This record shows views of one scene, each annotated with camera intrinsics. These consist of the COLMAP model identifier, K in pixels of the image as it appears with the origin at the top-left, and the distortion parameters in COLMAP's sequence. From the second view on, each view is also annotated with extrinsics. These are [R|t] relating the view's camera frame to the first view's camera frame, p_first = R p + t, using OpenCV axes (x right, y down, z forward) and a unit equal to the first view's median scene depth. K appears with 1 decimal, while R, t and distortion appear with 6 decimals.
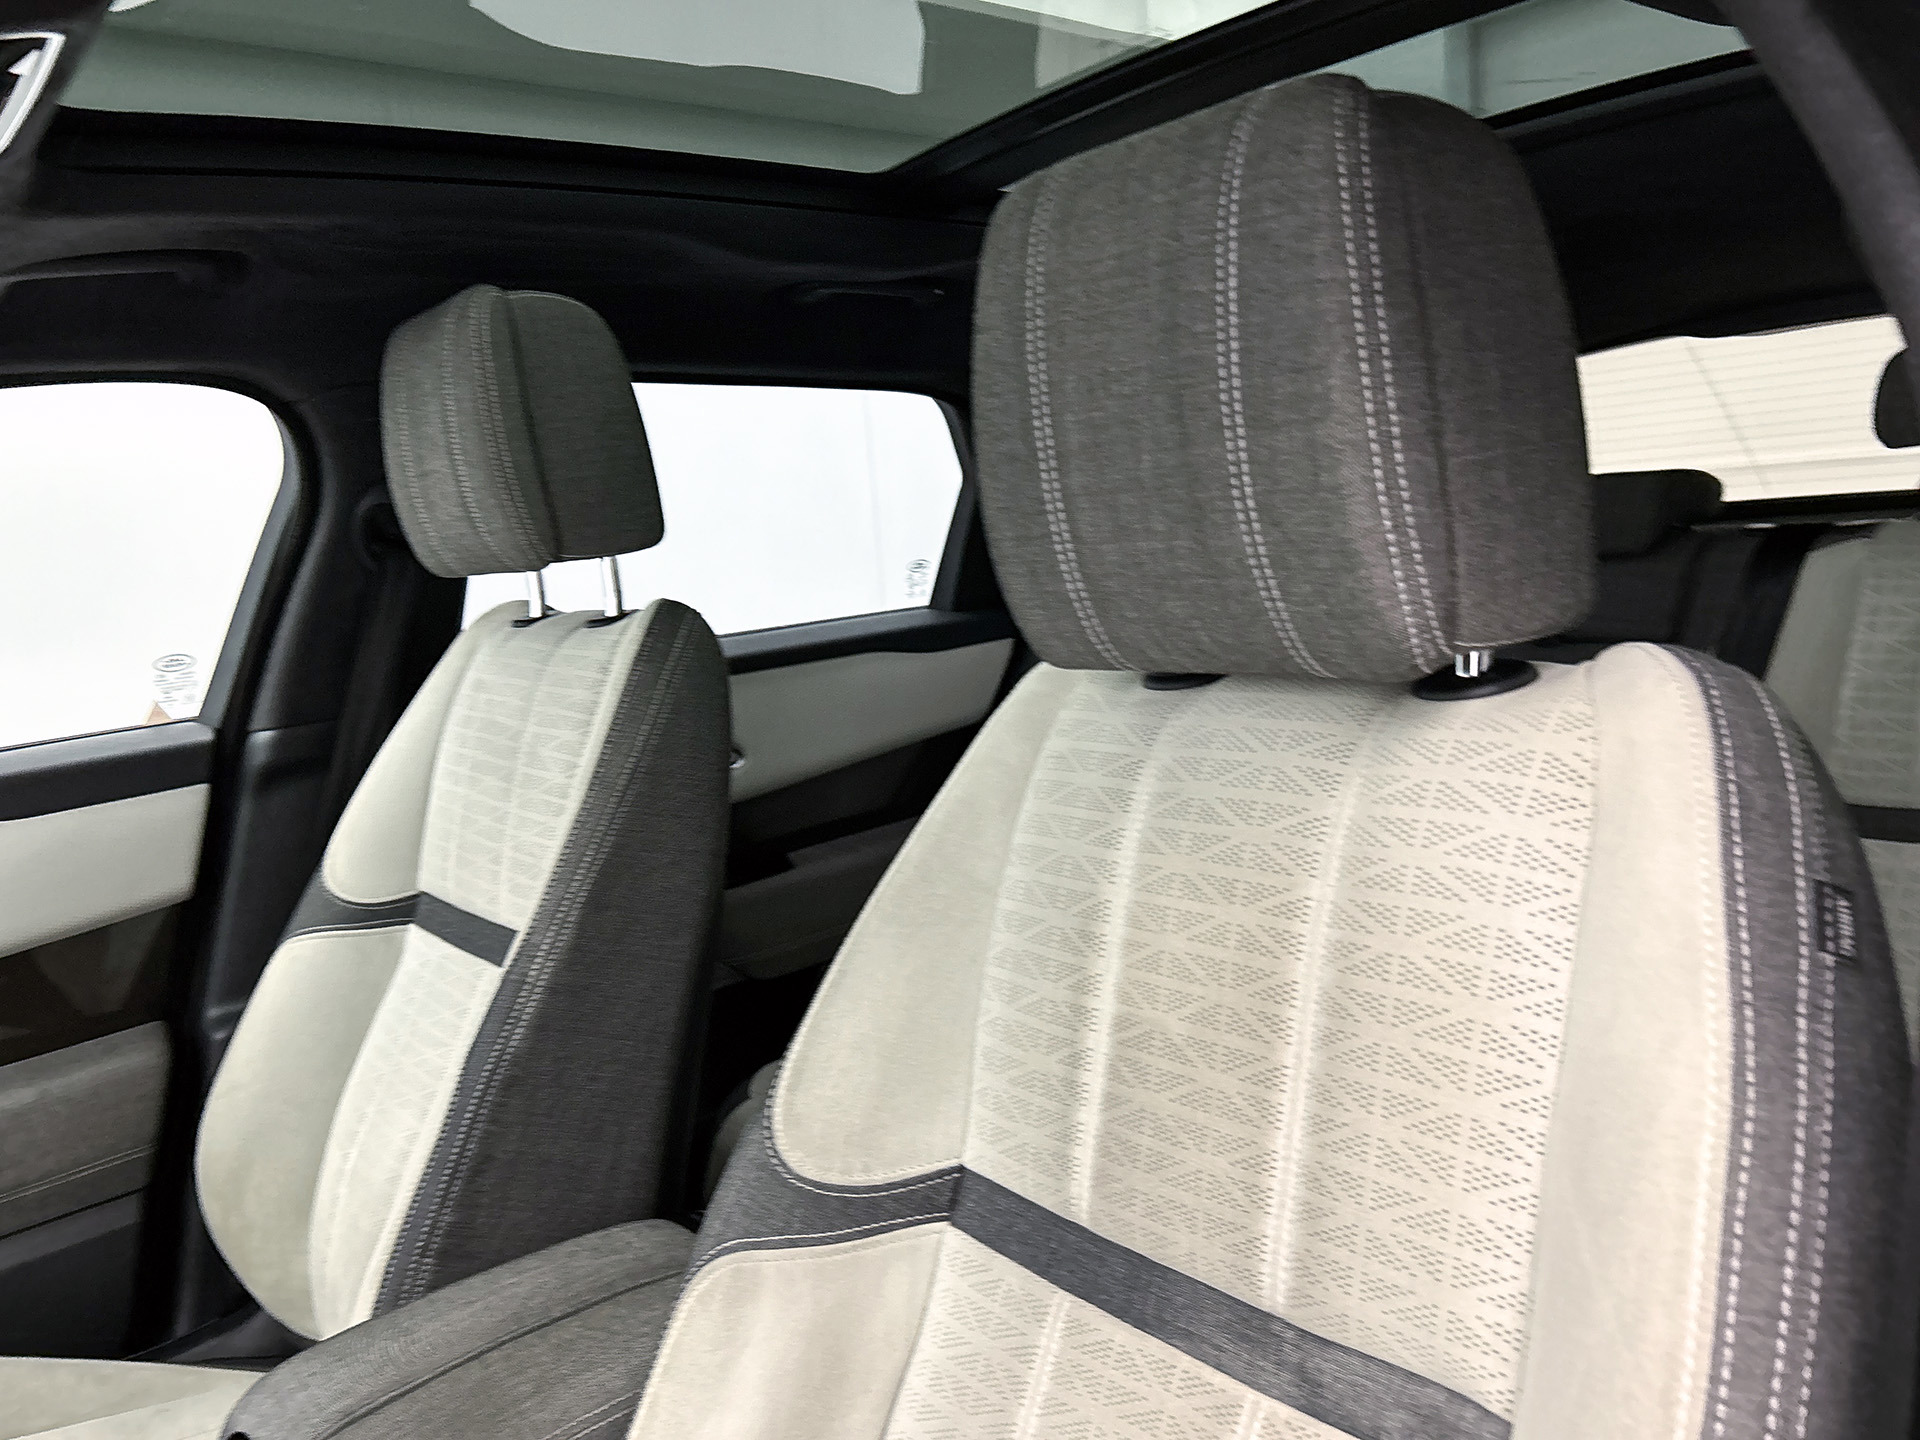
lens RADIAL K [[1452.4, 0, 946.2], [0, 1452.4, 719.6], [0, 0, 1]] dist [0.021474, -0.038273]
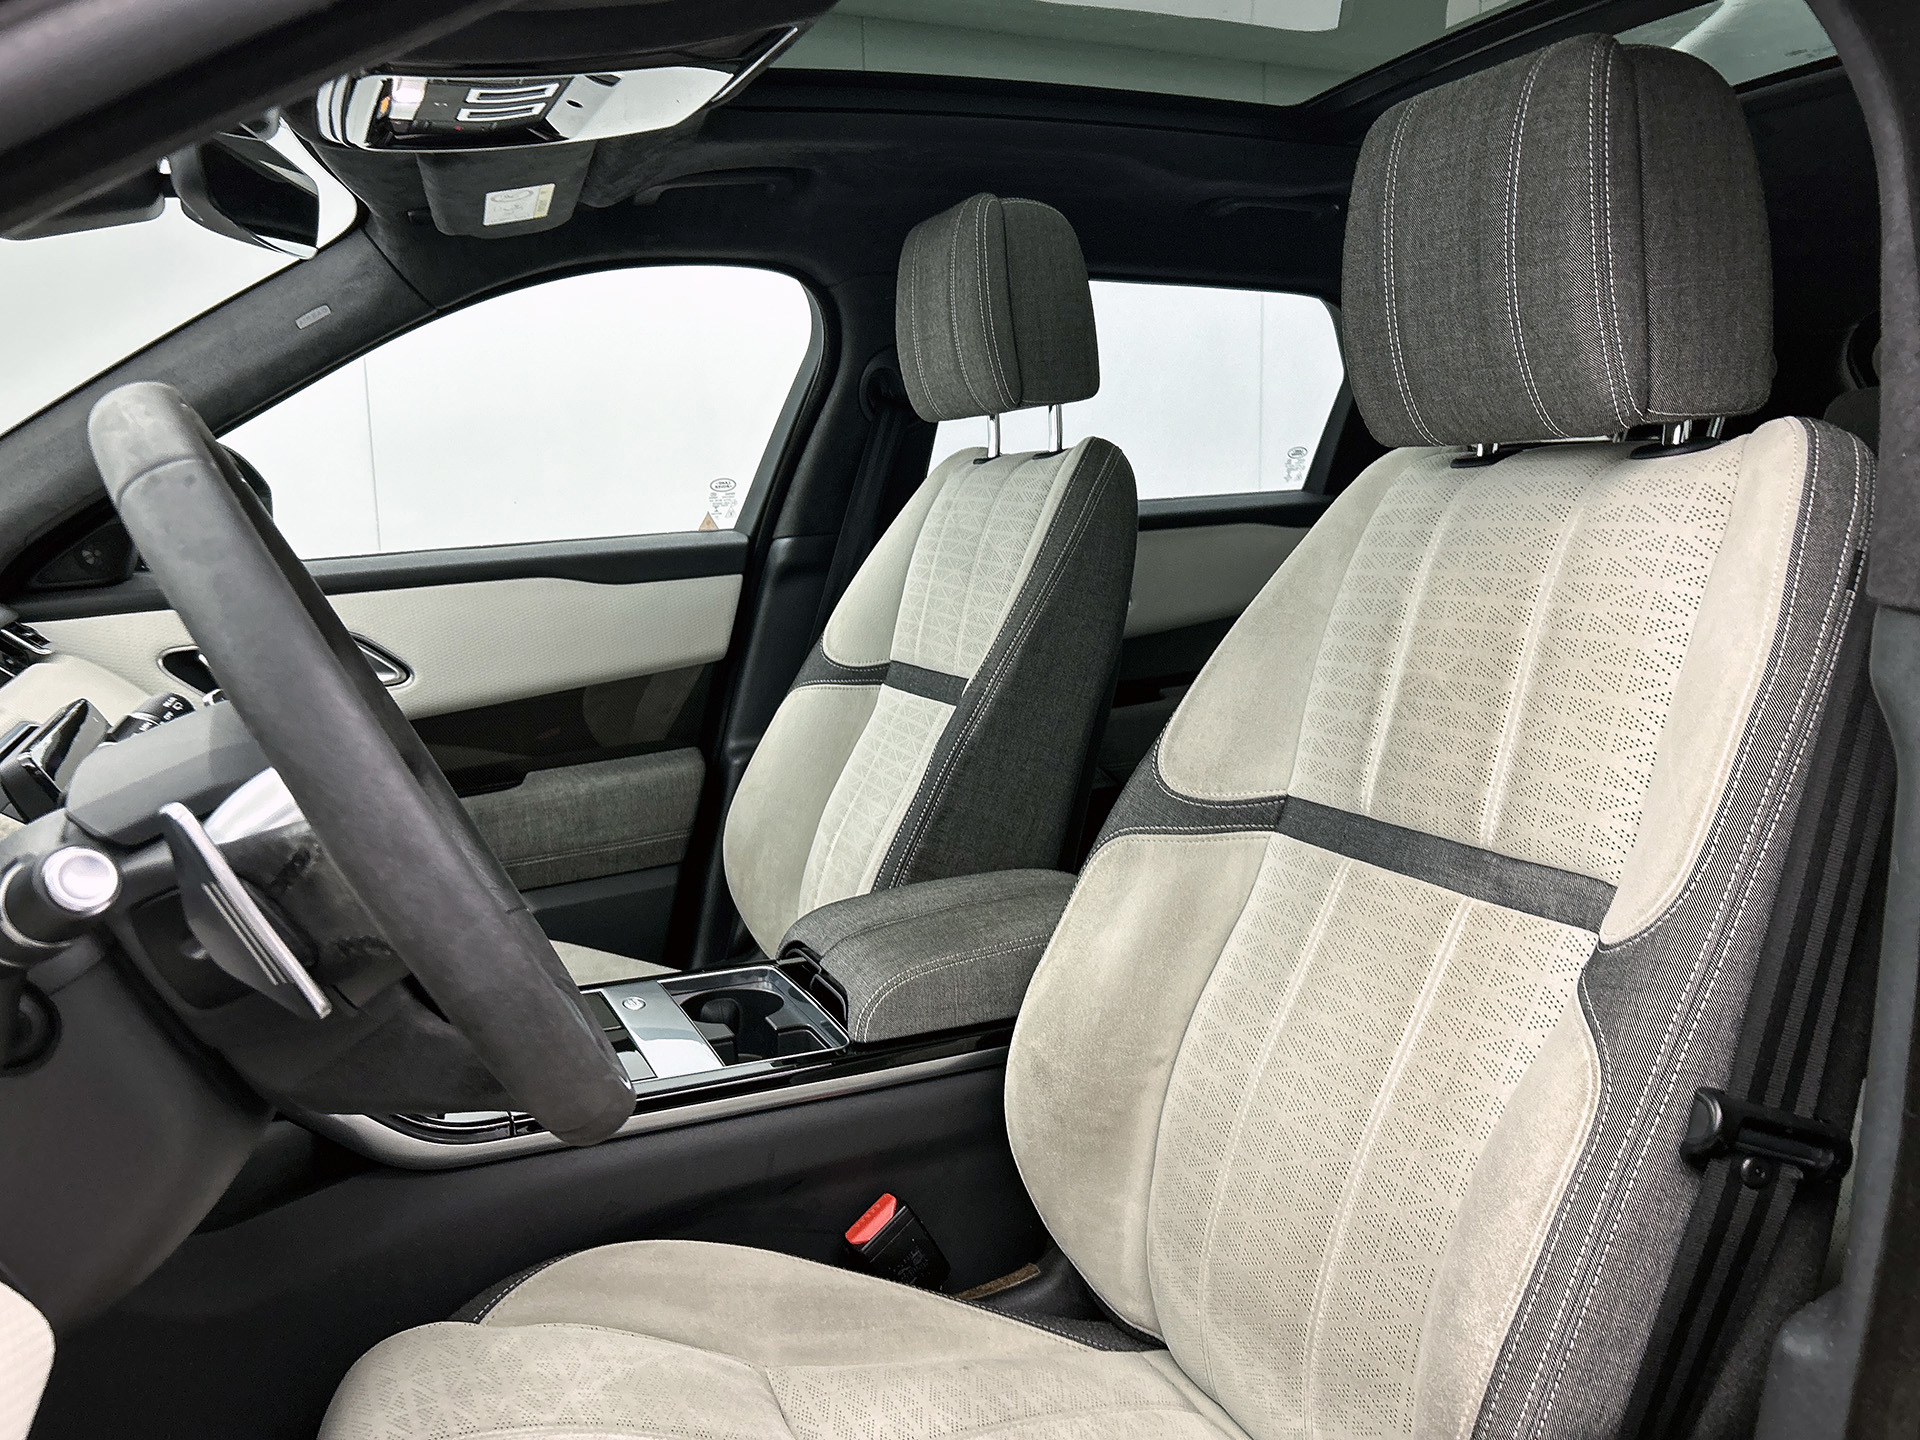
lens RADIAL K [[1452.4, 0, 939.4], [0, 1452.4, 731.5], [0, 0, 1]] dist [0.021474, -0.038273]
pose [[0.965405, 0.090747, -0.244454, 0.025935], [-0.079609, 0.995303, 0.055084, 0.202155], [0.248304, -0.033718, 0.968095, -0.532965]]
